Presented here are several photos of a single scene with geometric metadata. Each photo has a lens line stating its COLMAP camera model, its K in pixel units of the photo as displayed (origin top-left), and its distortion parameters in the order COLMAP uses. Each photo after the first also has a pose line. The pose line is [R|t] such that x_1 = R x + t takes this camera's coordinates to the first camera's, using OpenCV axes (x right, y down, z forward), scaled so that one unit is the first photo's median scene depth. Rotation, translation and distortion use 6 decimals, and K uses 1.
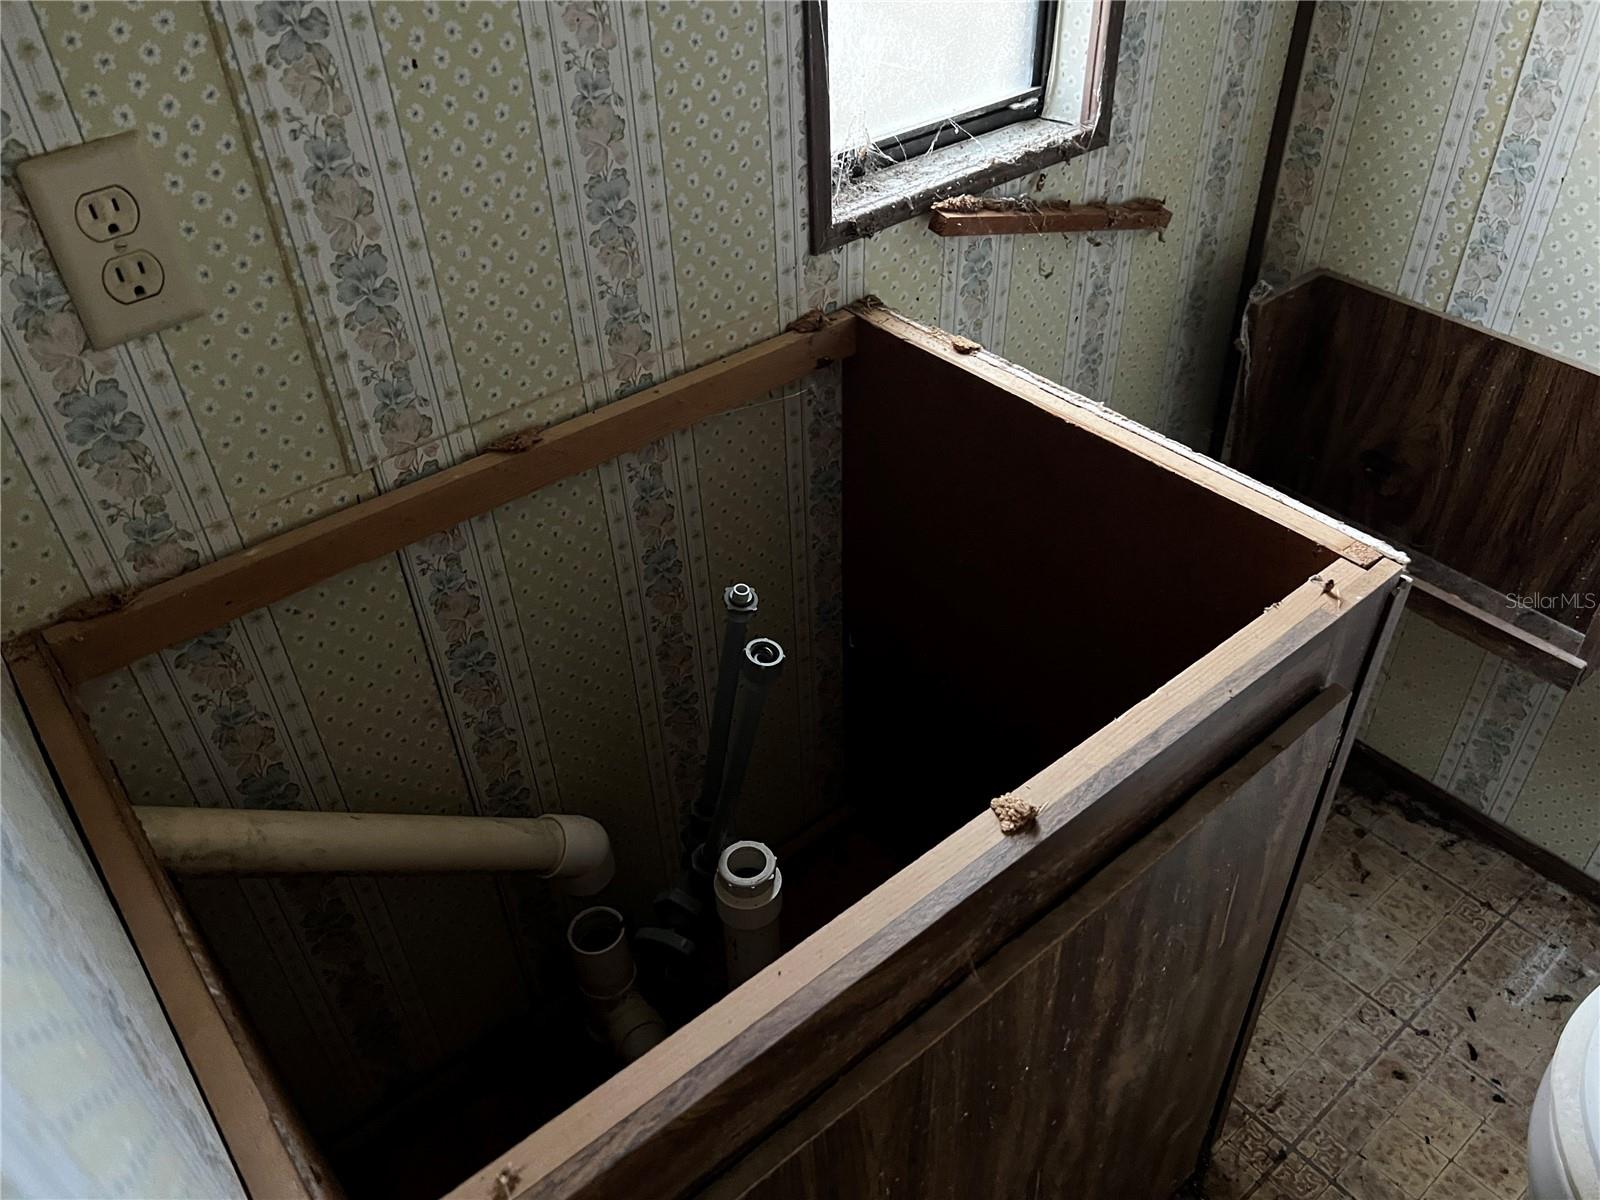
lens RADIAL K [[1212.2, 0, 793.9], [0, 1212.2, 605.0], [0, 0, 1]] dist [0.051790, -0.063007]
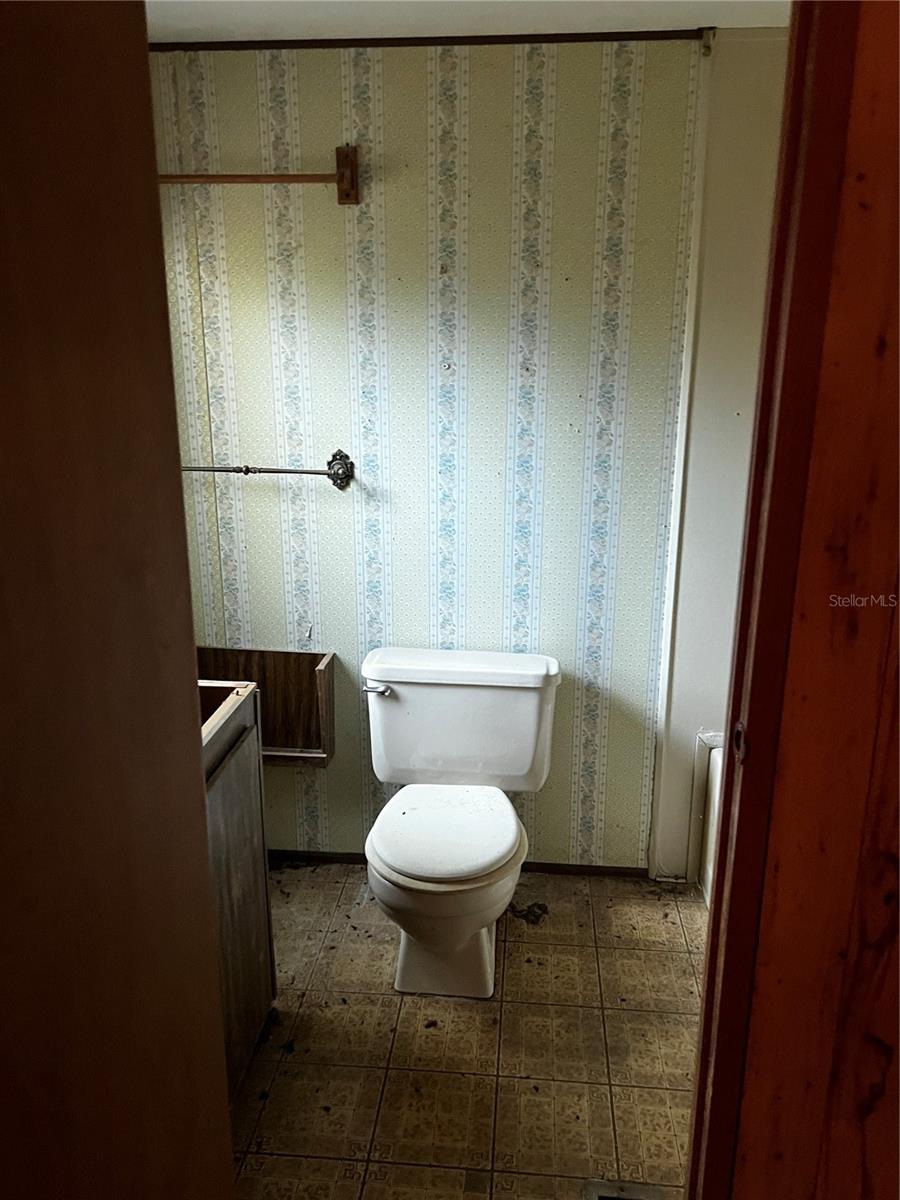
lens RADIAL K [[909.2, 0, 439.2], [0, 909.2, 601.1], [0, 0, 1]] dist [0.051790, -0.063007]
pose [[0.707104, -0.147437, 0.691568, -0.443122], [0.424589, 0.870611, -0.248519, 0.333164], [-0.565446, 0.469361, 0.678212, -0.559341]]
